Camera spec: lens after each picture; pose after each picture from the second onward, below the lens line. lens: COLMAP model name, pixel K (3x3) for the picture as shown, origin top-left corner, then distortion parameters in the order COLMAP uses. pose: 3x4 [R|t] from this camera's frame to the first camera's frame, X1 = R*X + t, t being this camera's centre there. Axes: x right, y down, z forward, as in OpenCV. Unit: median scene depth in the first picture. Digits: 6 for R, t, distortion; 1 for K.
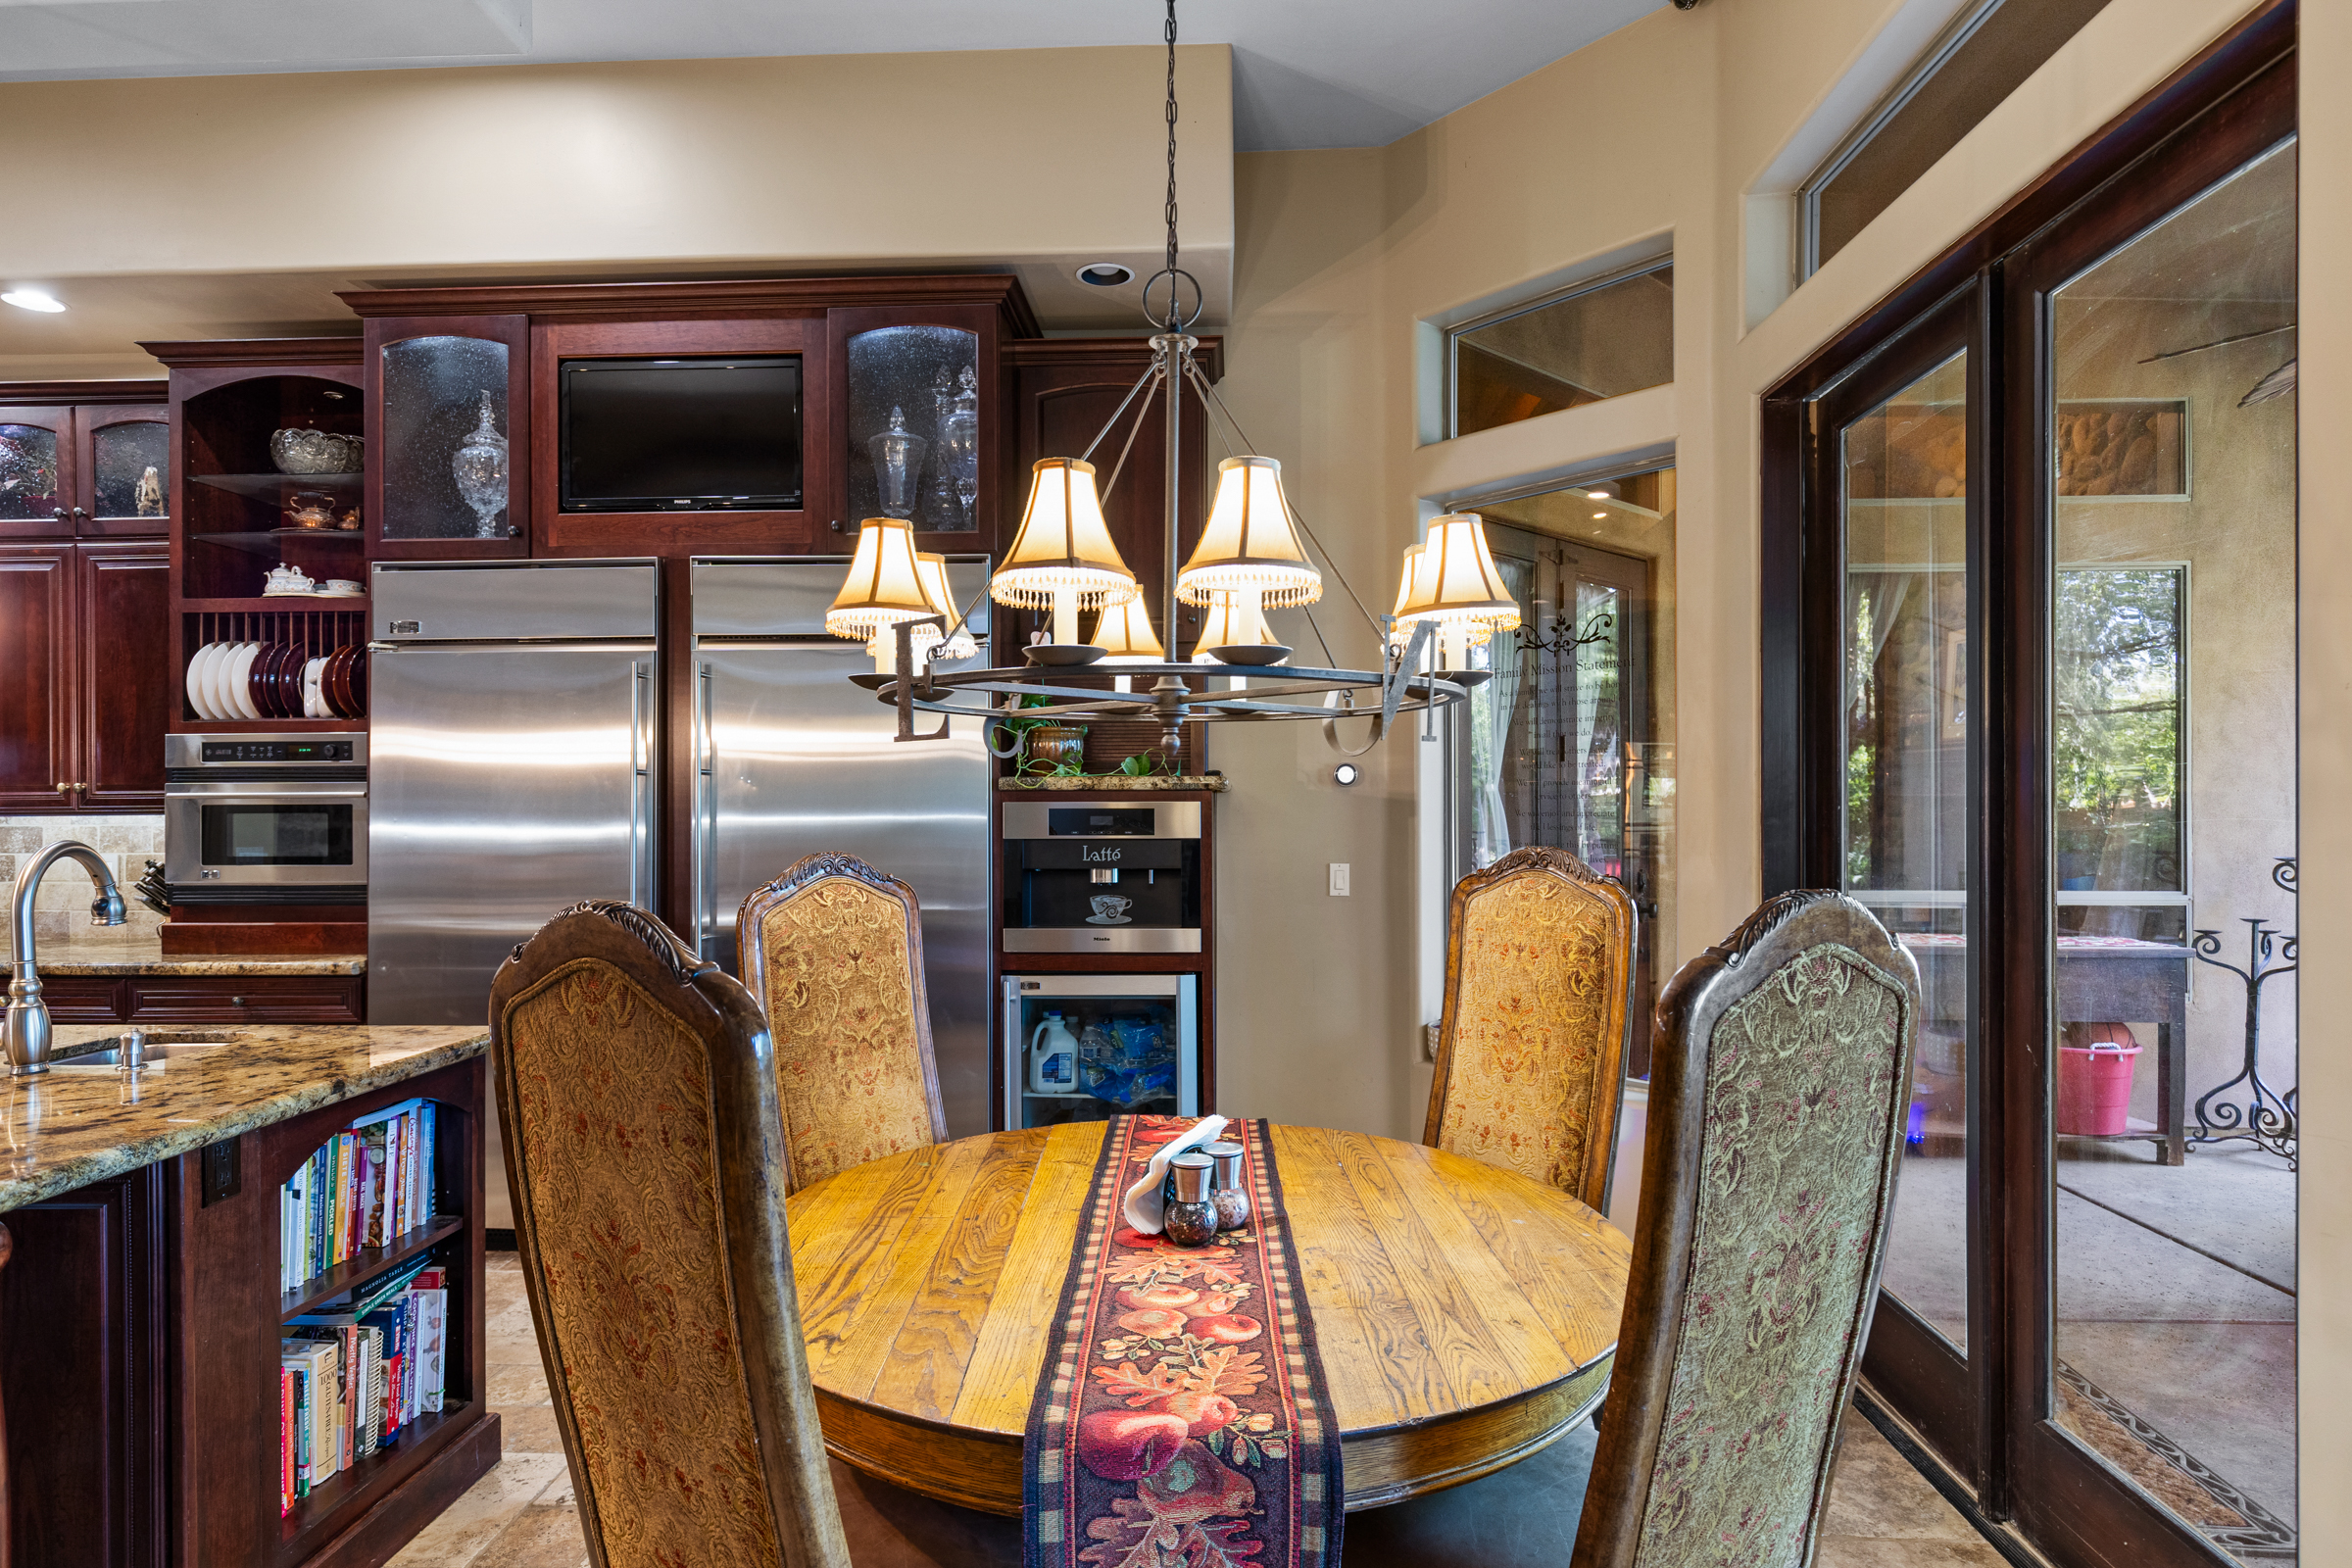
lens RADIAL K [[1246.9, 0, 1175.8], [0, 1246.9, 797.9], [0, 0, 1]] dist [0.001999, 0.000550]
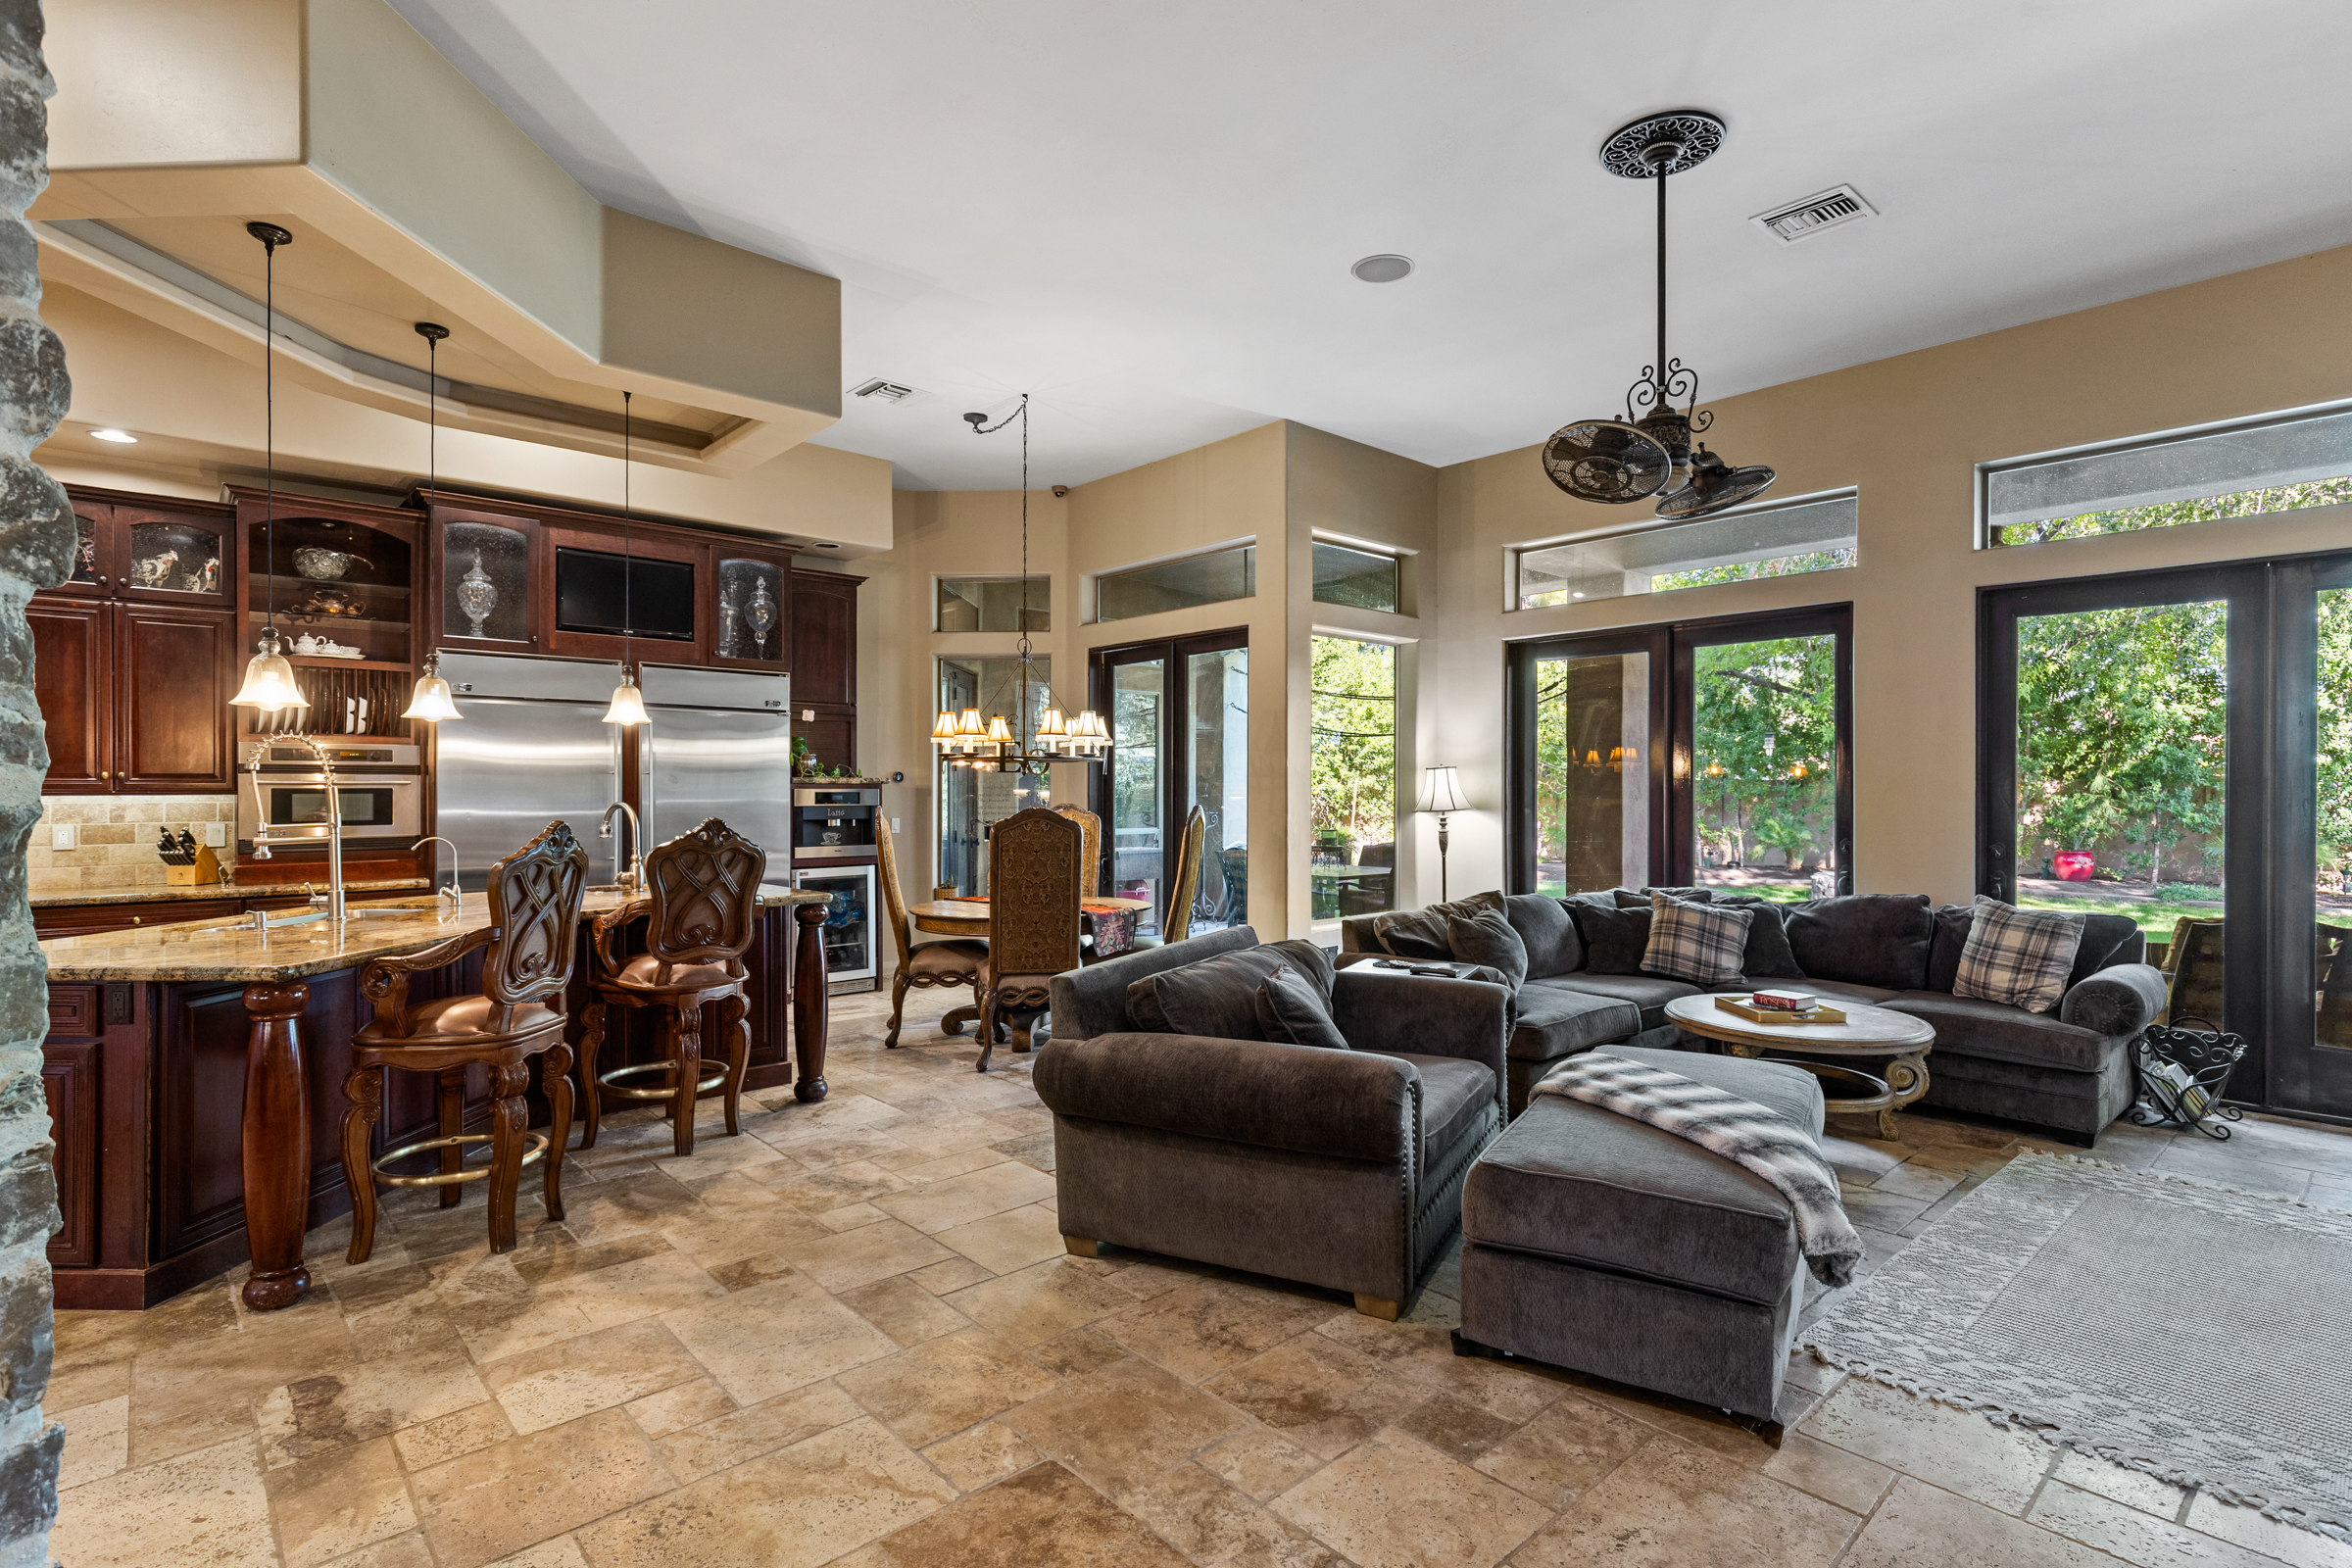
lens RADIAL K [[1134.0, 0, 1176.0], [0, 1134.0, 784.0], [0, 0, 1]] dist [0.002793, 0.000519]
pose [[0.710695, 0.007738, 0.703458, -1.016319], [-0.004547, 0.999969, -0.006405, 0.004308], [-0.703486, 0.001354, 0.710708, -0.828832]]
